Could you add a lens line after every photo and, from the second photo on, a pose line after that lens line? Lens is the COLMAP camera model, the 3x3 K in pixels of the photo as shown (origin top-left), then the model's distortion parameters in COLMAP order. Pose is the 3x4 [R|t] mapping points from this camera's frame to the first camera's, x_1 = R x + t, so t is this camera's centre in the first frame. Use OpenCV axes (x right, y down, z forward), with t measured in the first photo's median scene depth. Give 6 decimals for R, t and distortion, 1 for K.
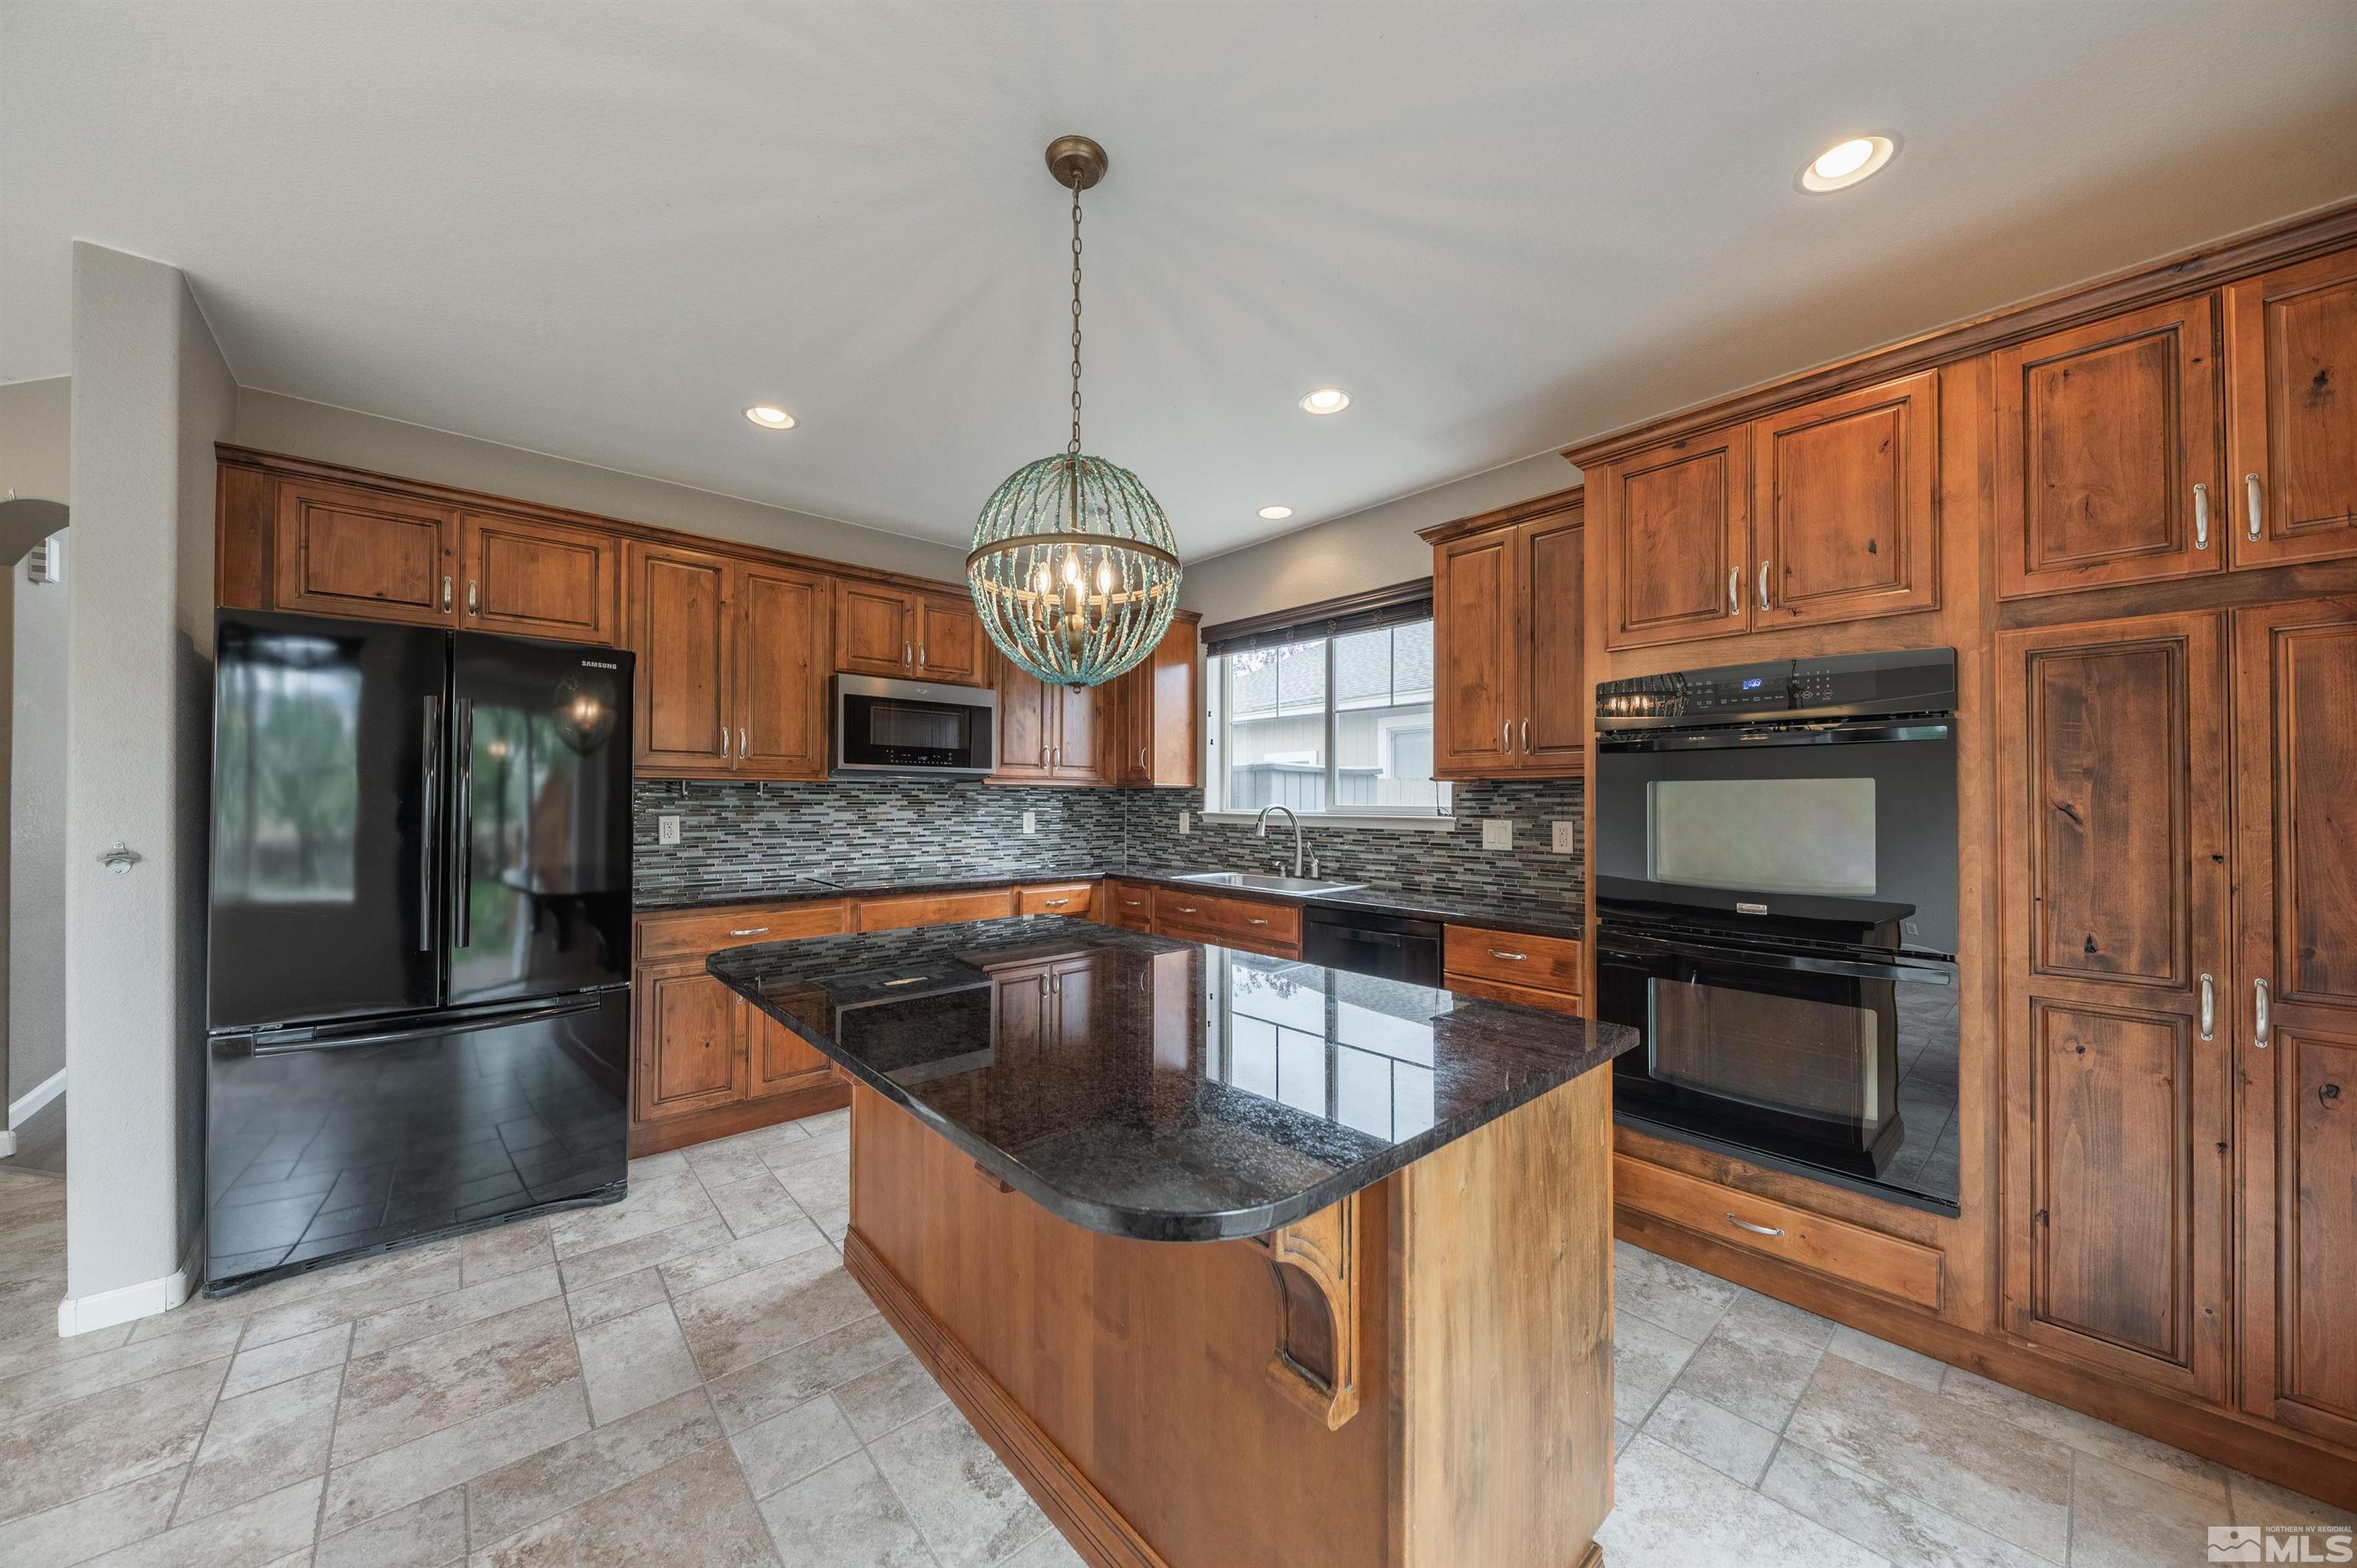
lens RADIAL K [[814.4, 0, 1173.9], [0, 814.4, 791.5], [0, 0, 1]] dist [0.010297, -0.006788]
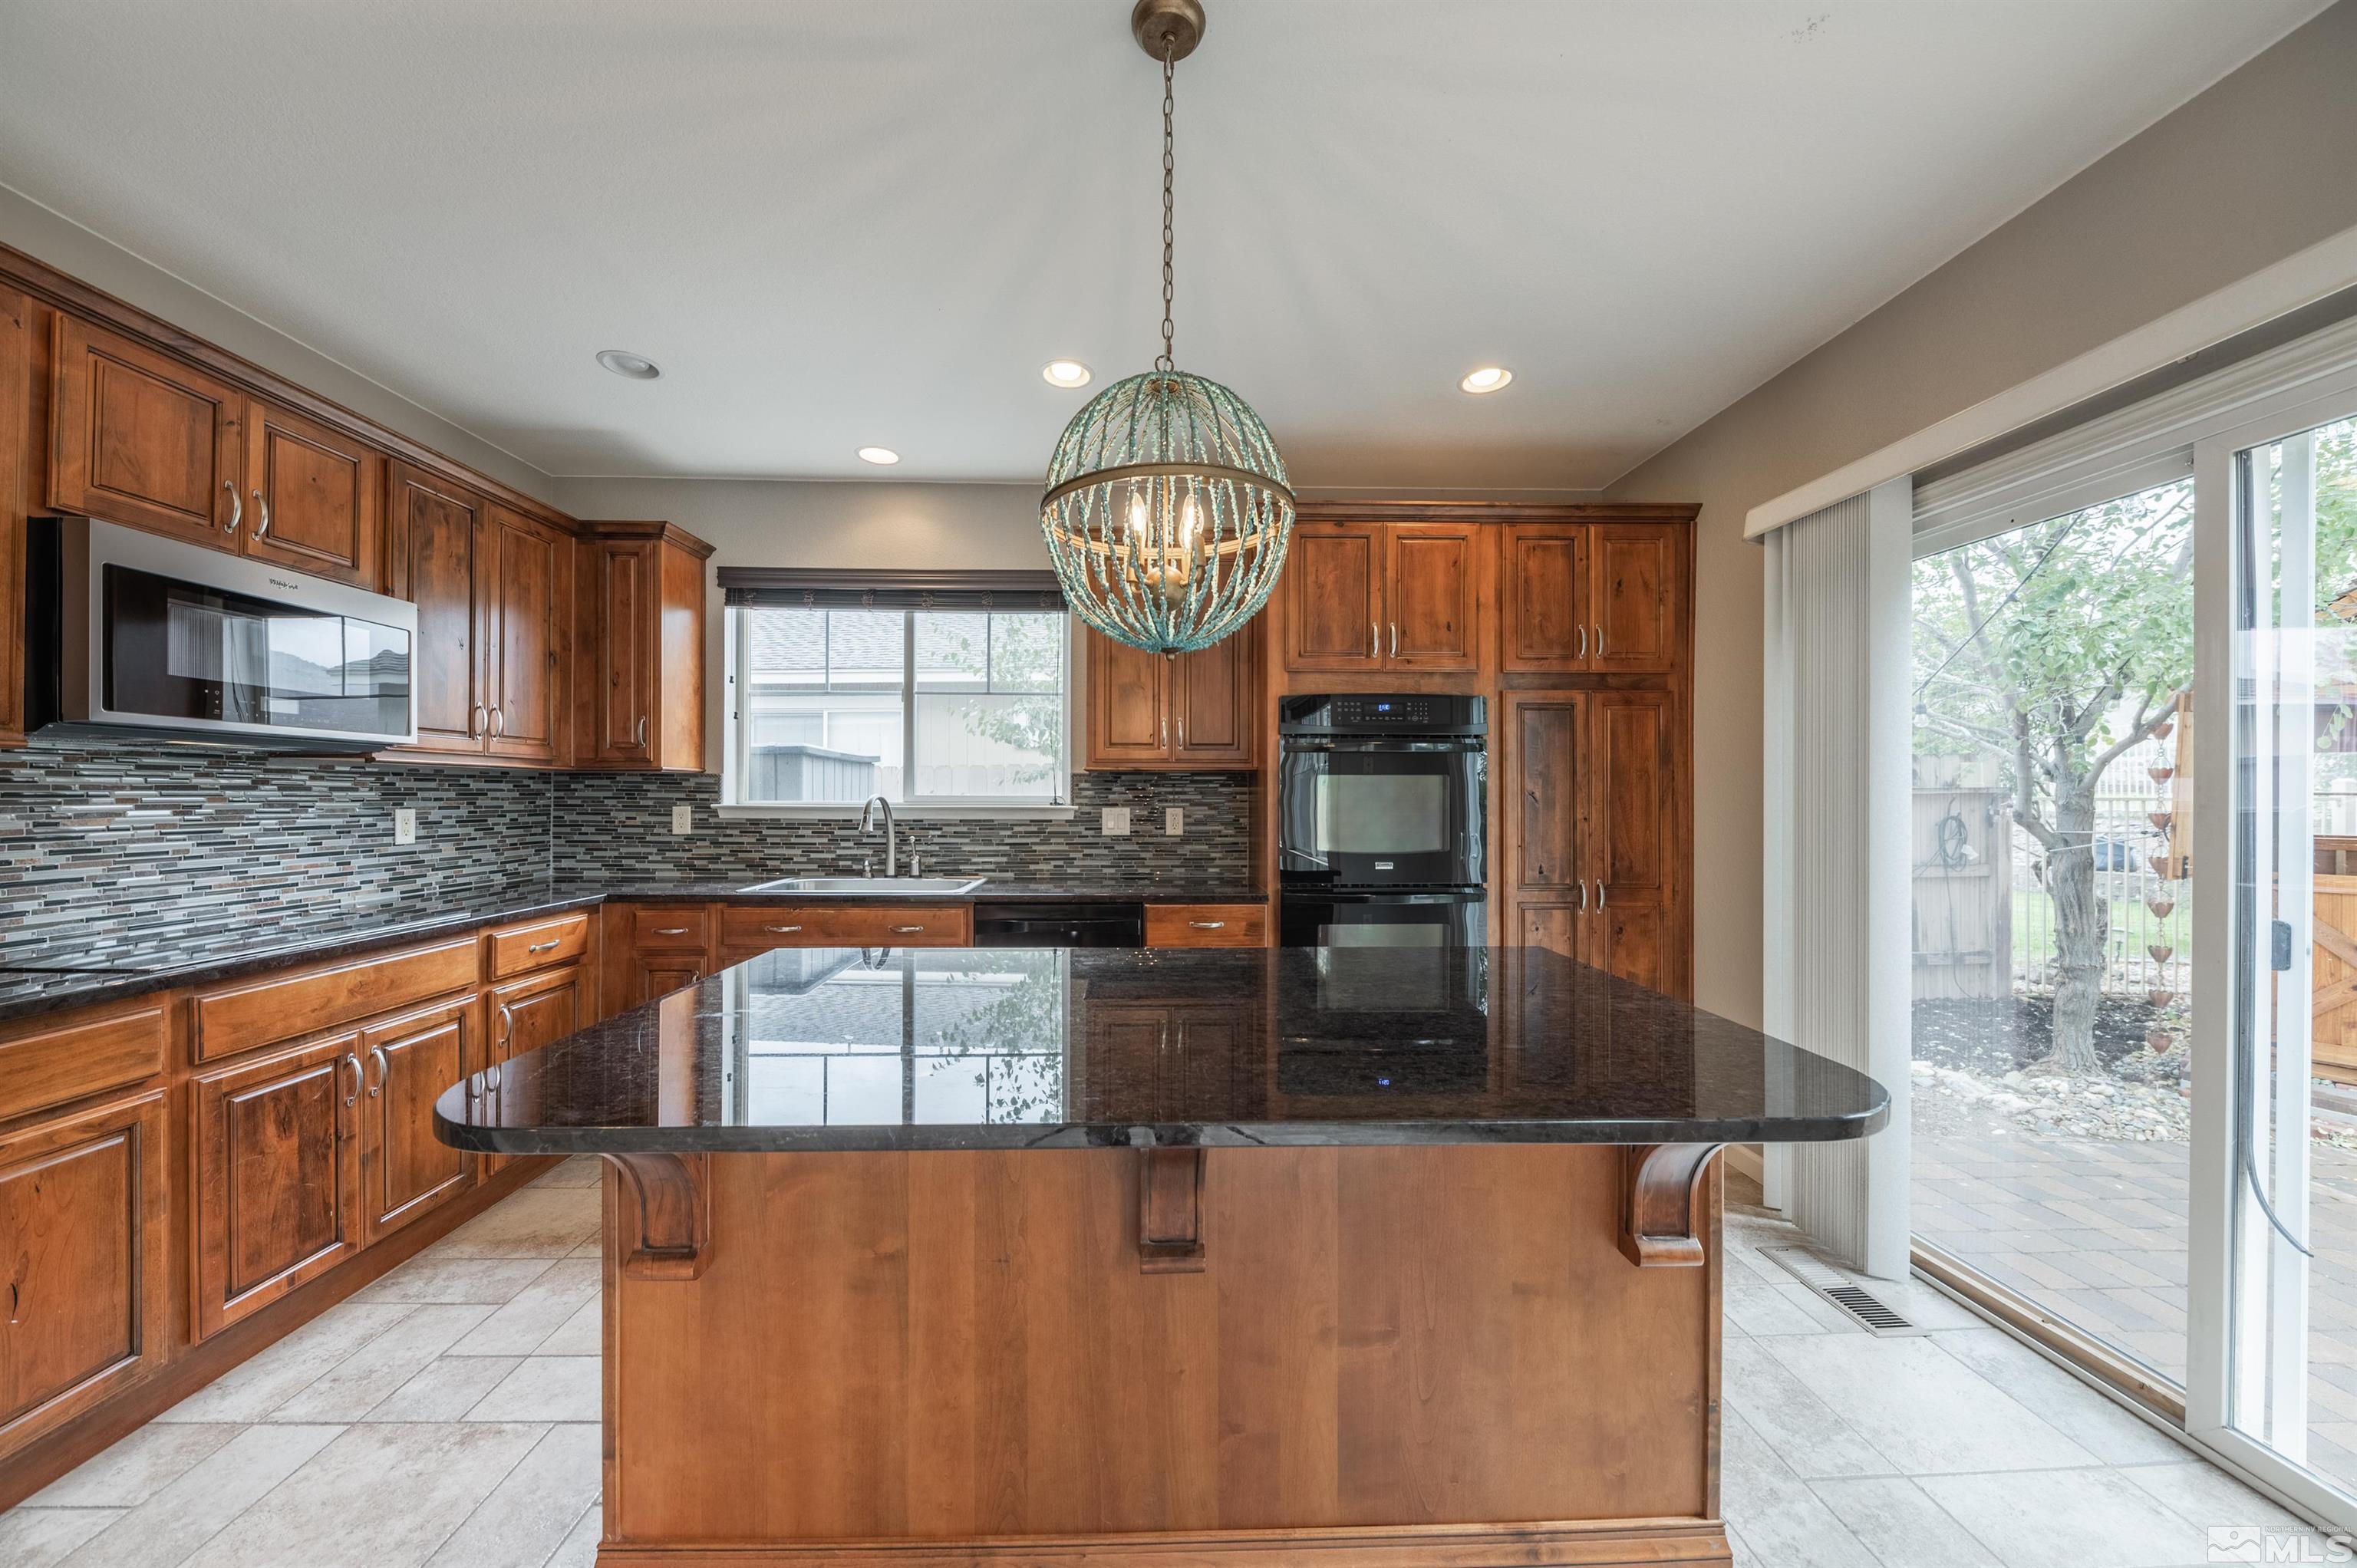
lens RADIAL K [[819.0, 0, 1170.1], [0, 819.0, 791.0], [0, 0, 1]] dist [0.009788, -0.005525]
pose [[0.639217, 0.000070, 0.769027, -0.395450], [-0.008417, 0.999941, 0.006906, 0.004140], [-0.768981, -0.010887, 0.639179, 0.235013]]
